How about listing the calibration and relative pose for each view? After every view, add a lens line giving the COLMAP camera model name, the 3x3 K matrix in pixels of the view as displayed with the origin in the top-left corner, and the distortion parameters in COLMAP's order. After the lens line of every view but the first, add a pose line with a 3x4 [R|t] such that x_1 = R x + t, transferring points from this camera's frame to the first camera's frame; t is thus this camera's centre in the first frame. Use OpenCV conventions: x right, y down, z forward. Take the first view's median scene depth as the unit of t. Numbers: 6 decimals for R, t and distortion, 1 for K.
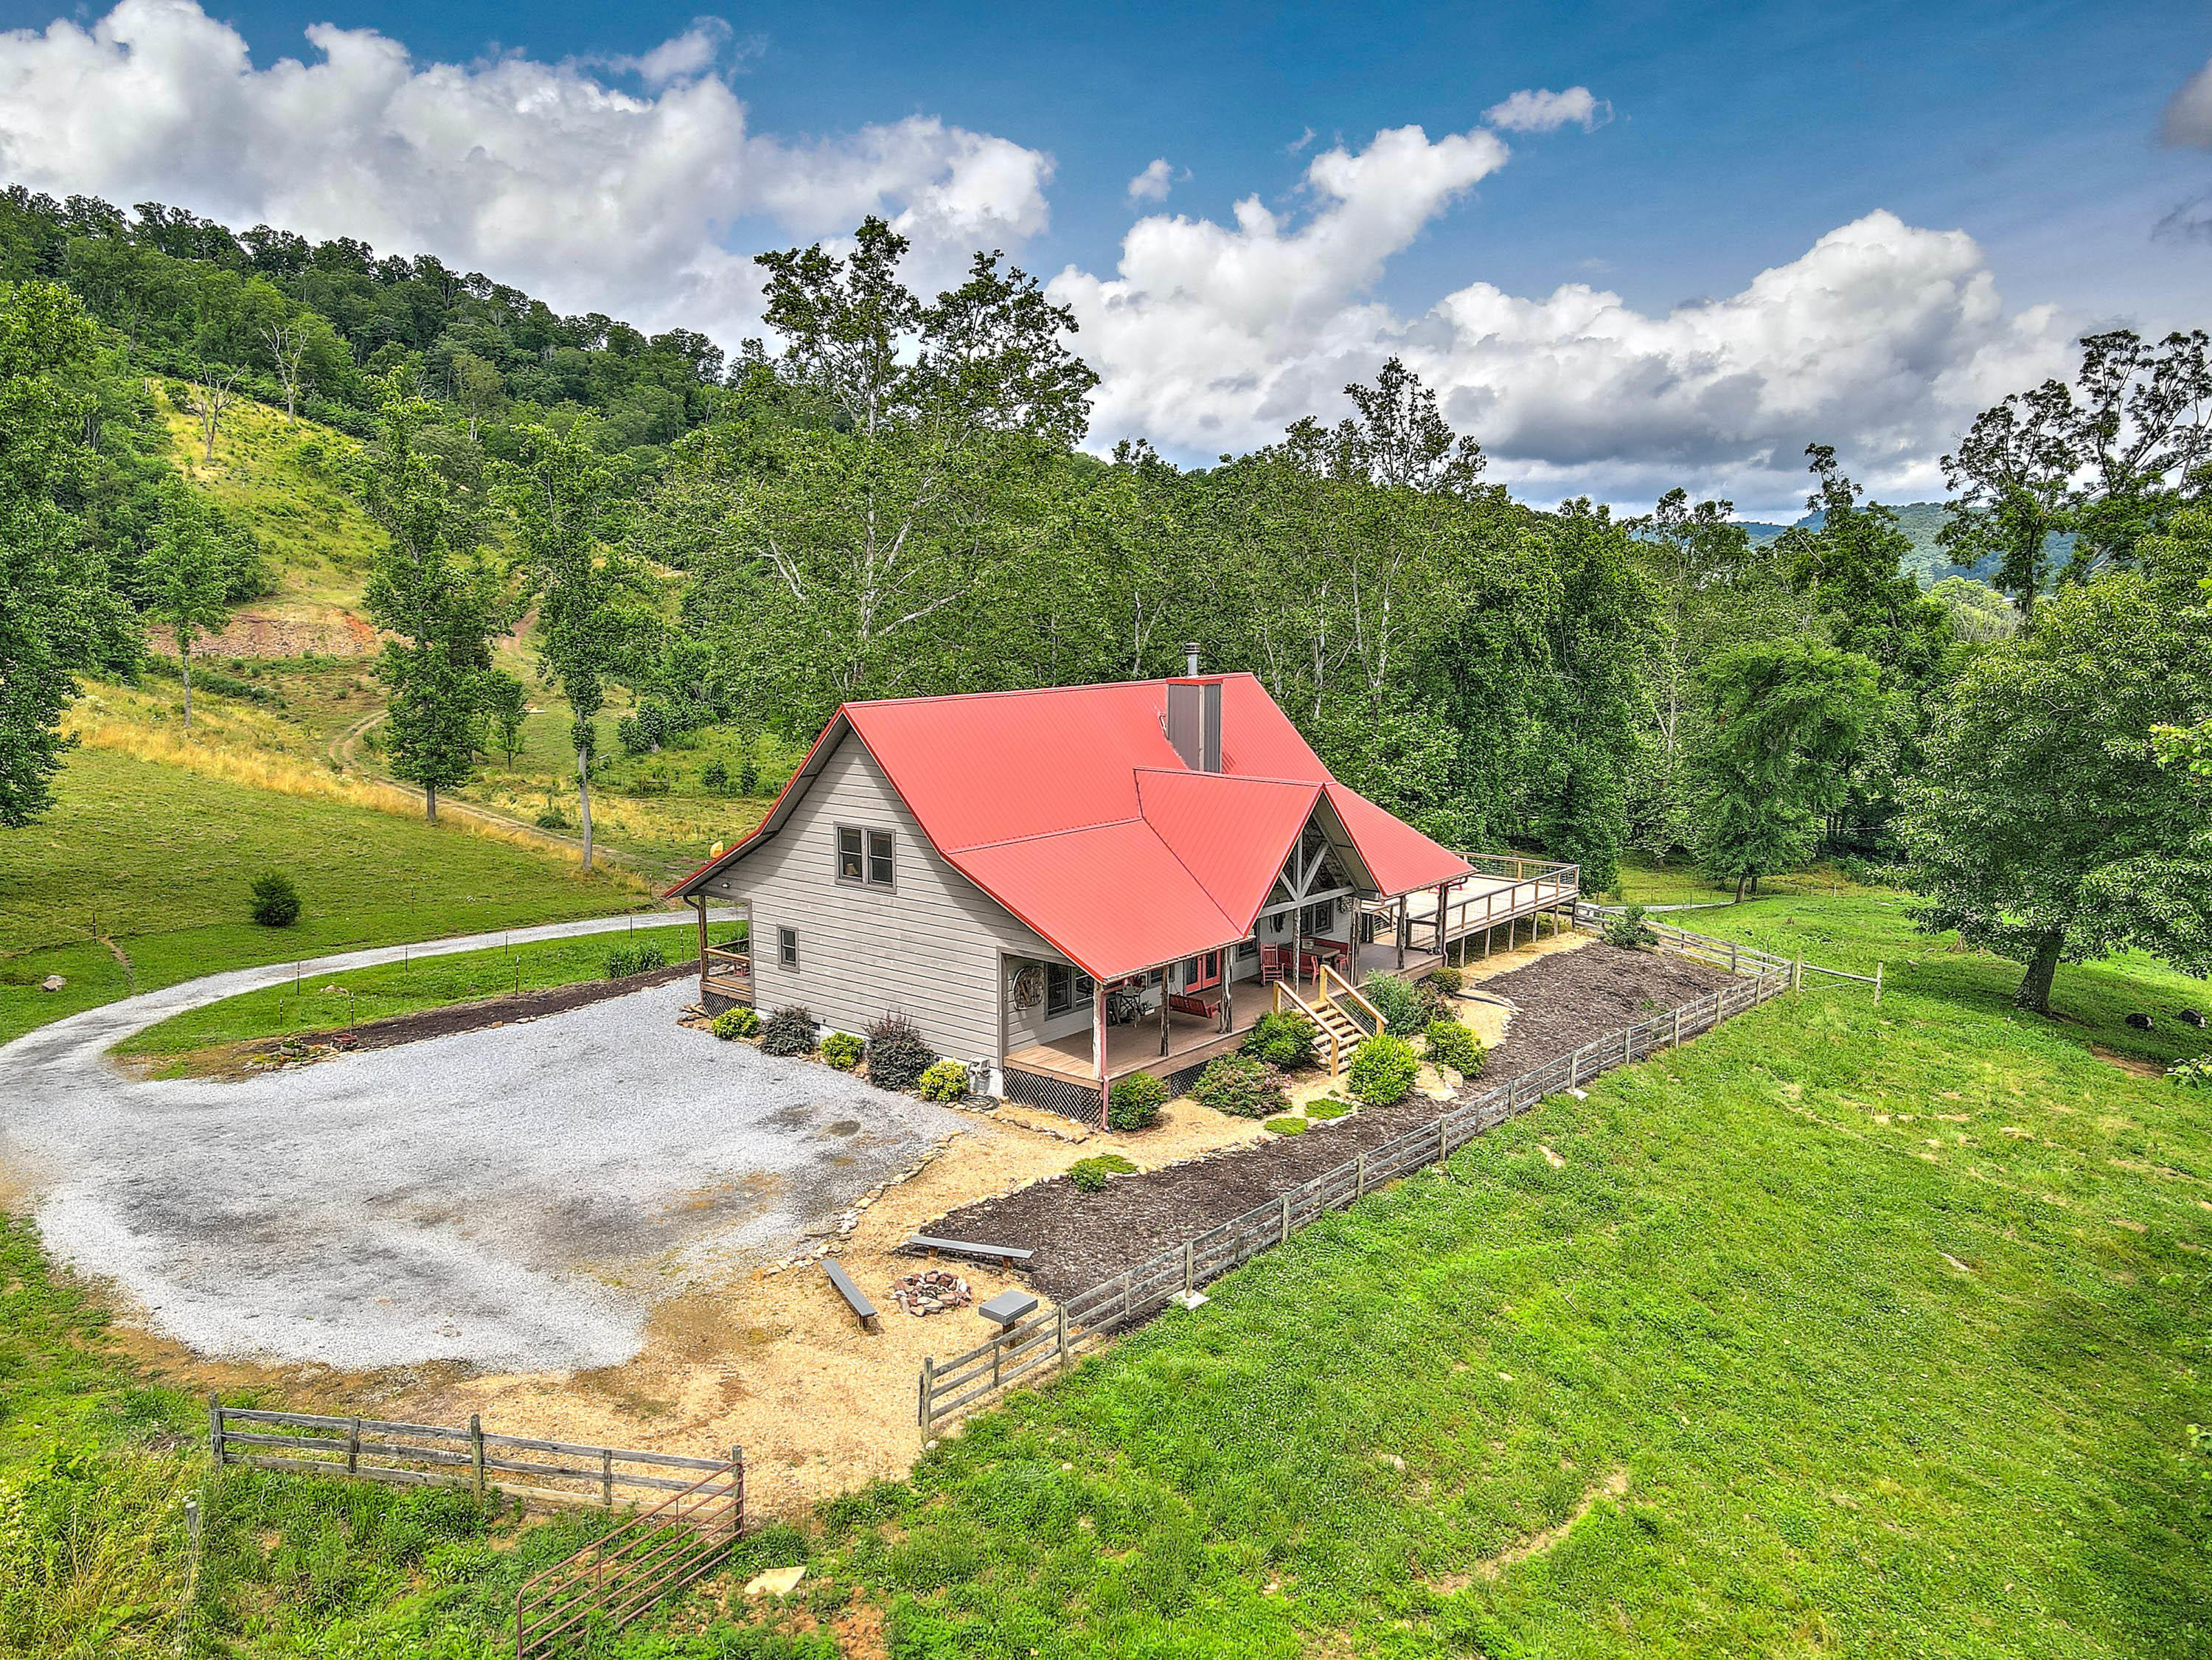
lens RADIAL K [[1618.3, 0, 1098.5], [0, 1618.3, 833.2], [0, 0, 1]] dist [-0.004429, 0.081461]
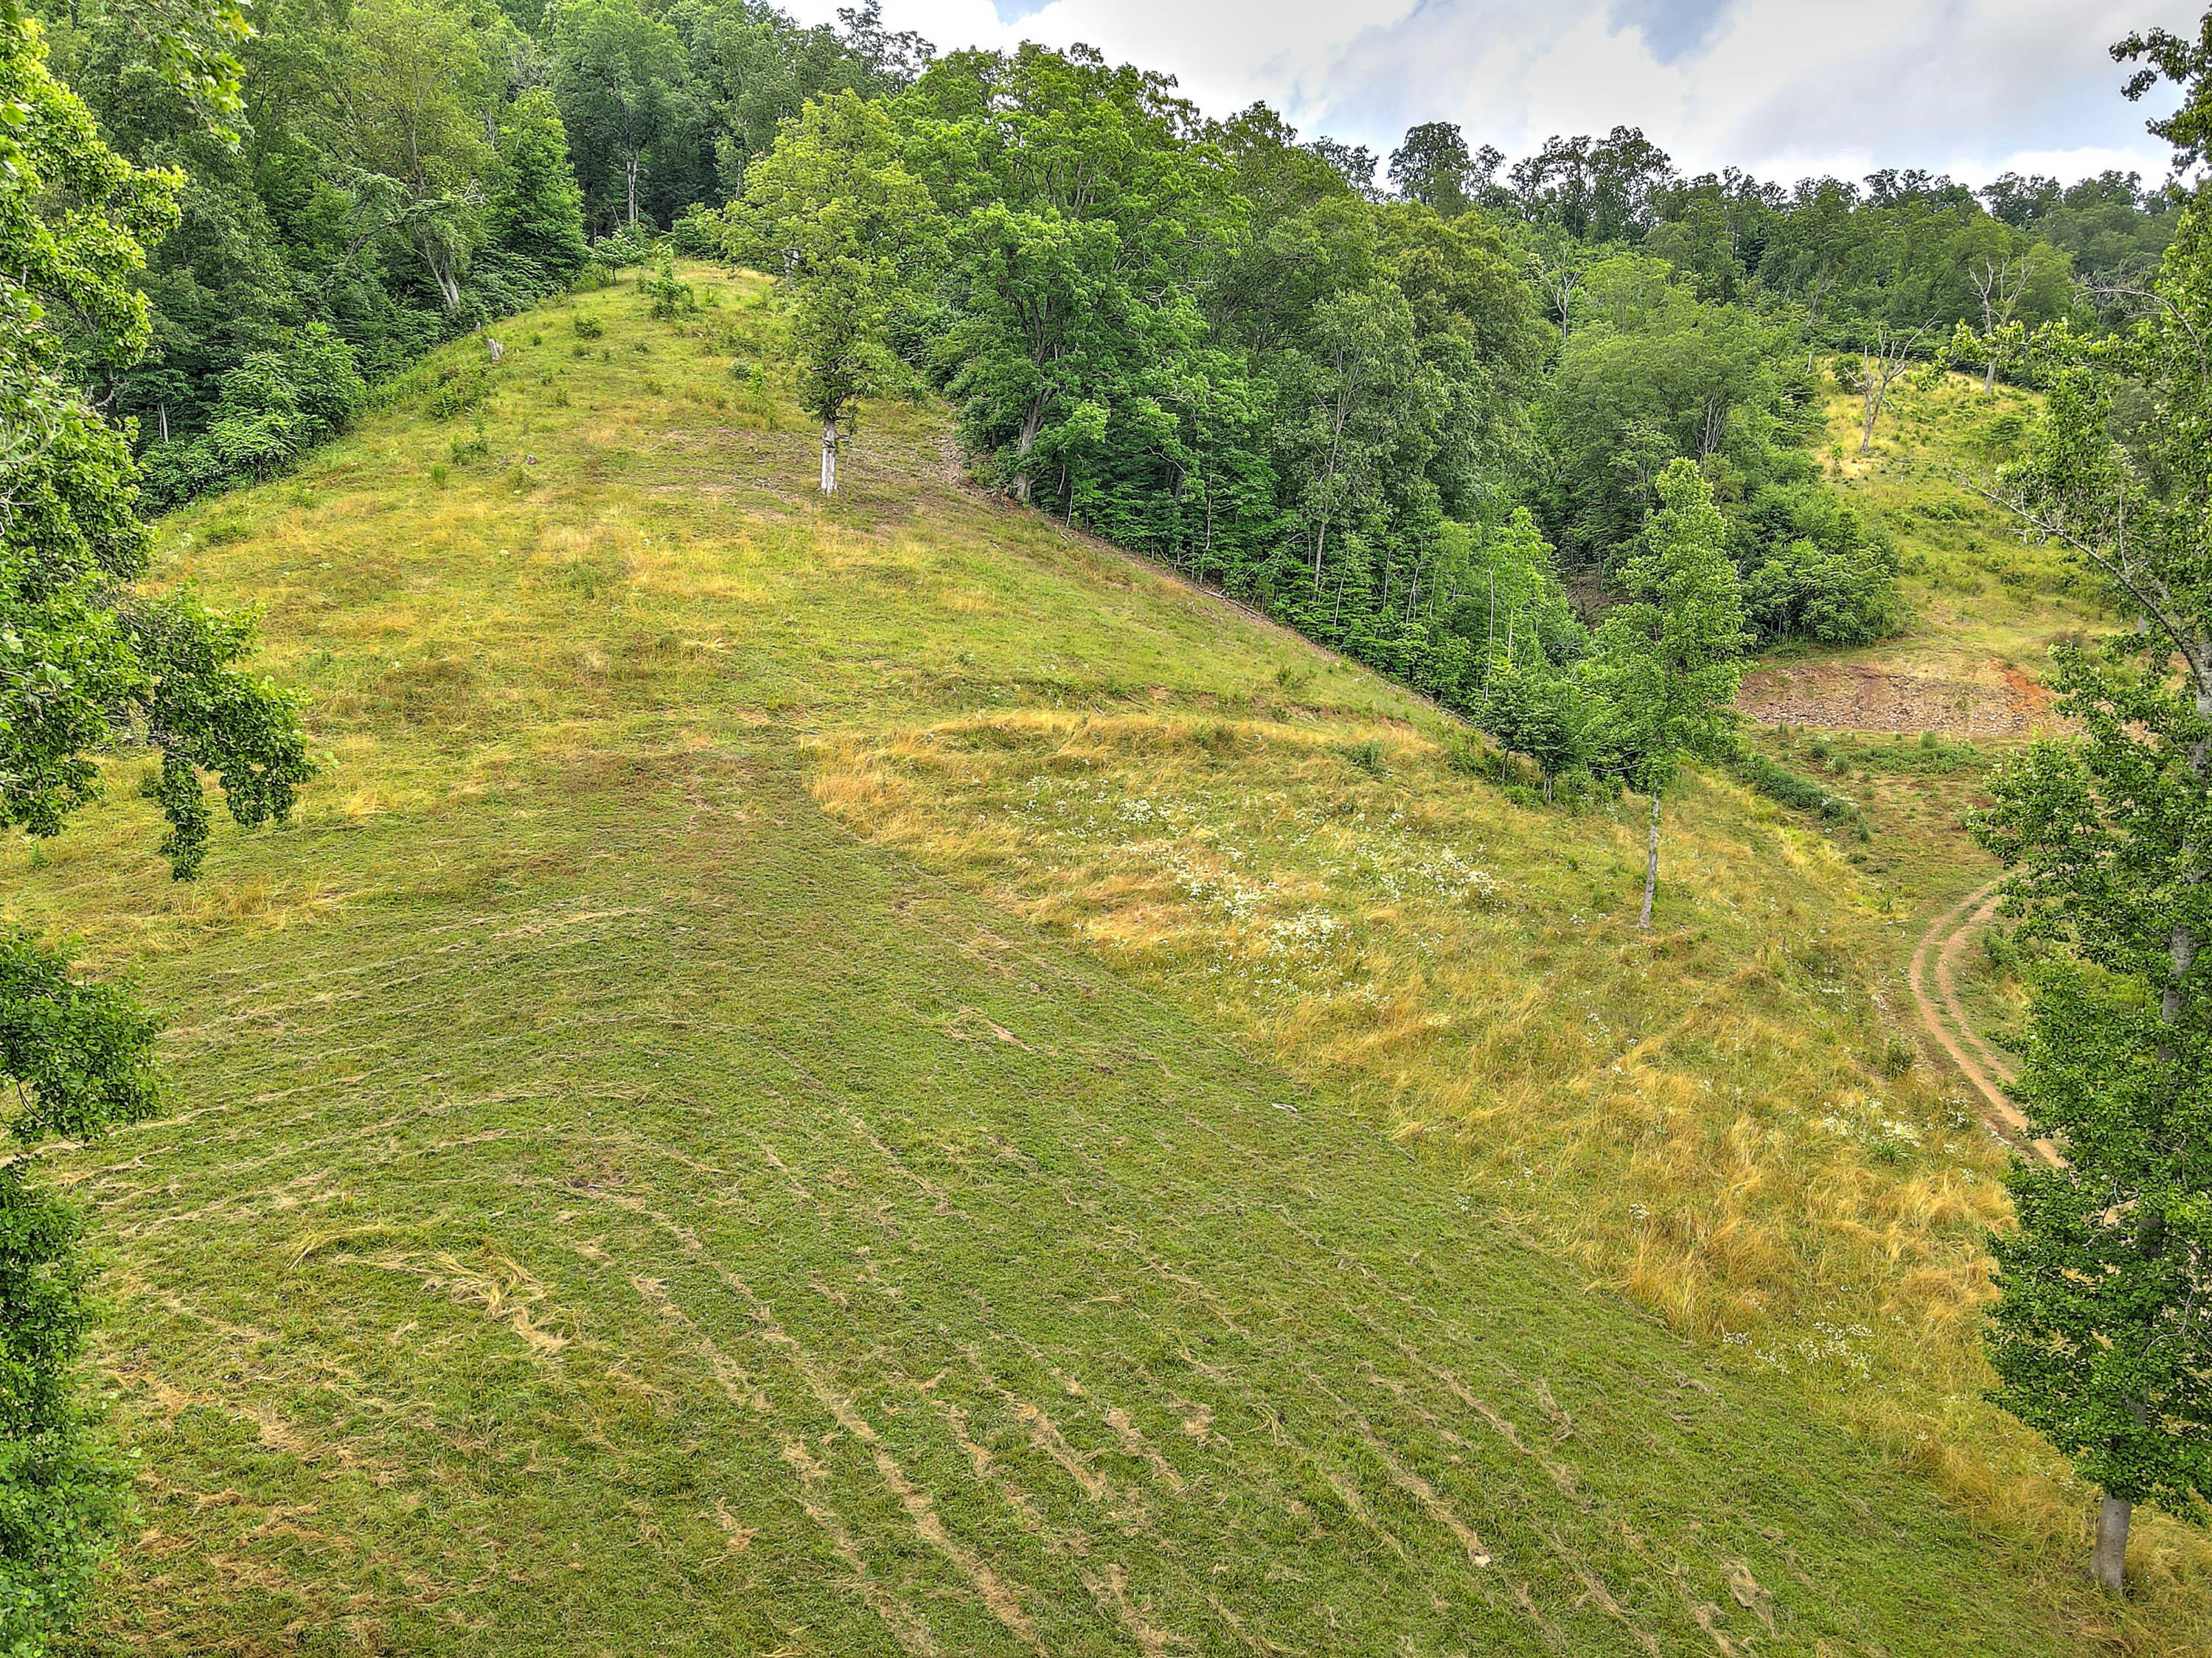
lens RADIAL K [[1618.0, 0, 1098.5], [0, 1618.0, 832.2], [0, 0, 1]] dist [-0.004429, 0.081461]
pose [[0.583495, 0.126614, -0.802186, -0.754196], [-0.125878, 0.989935, 0.064686, -0.346665], [0.802302, 0.063233, 0.593559, 1.699079]]
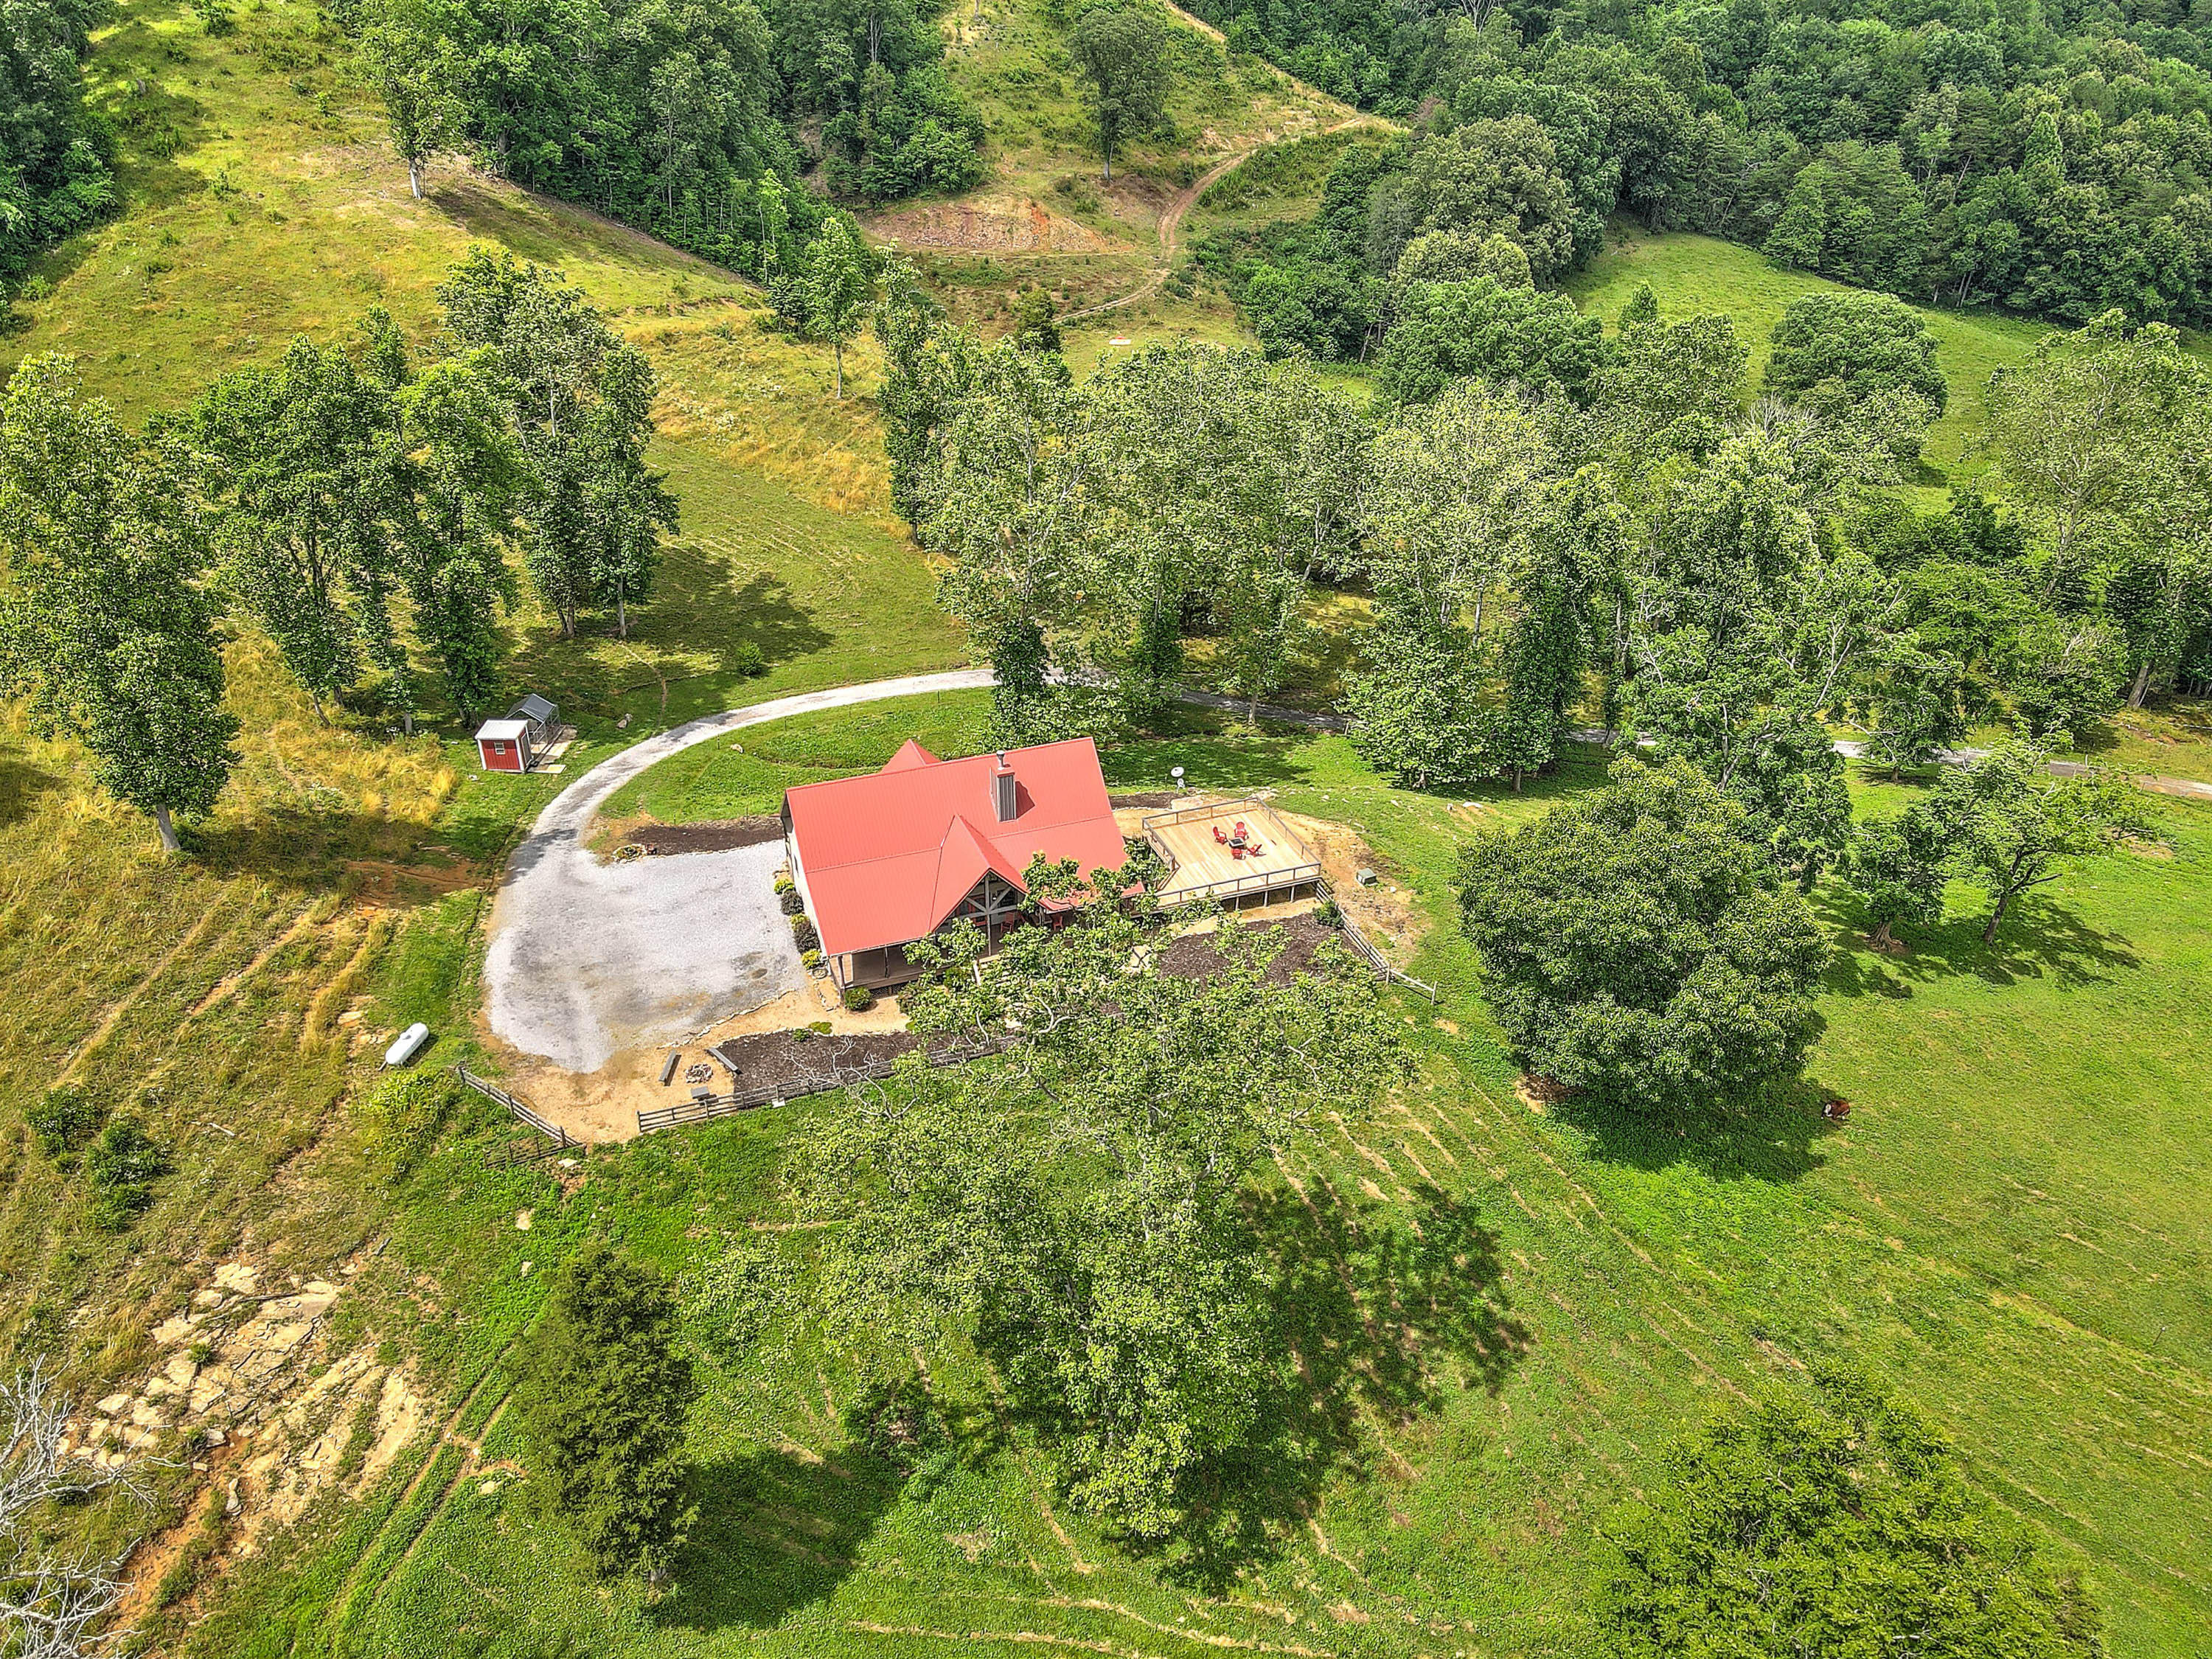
lens RADIAL K [[1572.1, 0, 1081.4], [0, 1572.1, 895.2], [0, 0, 1]] dist [0.001106, 0.002013]
pose [[0.864578, 0.267782, -0.425203, 1.107231], [-0.075312, 0.905672, 0.417237, -0.848177], [0.496823, -0.328711, 0.803191, -0.545423]]
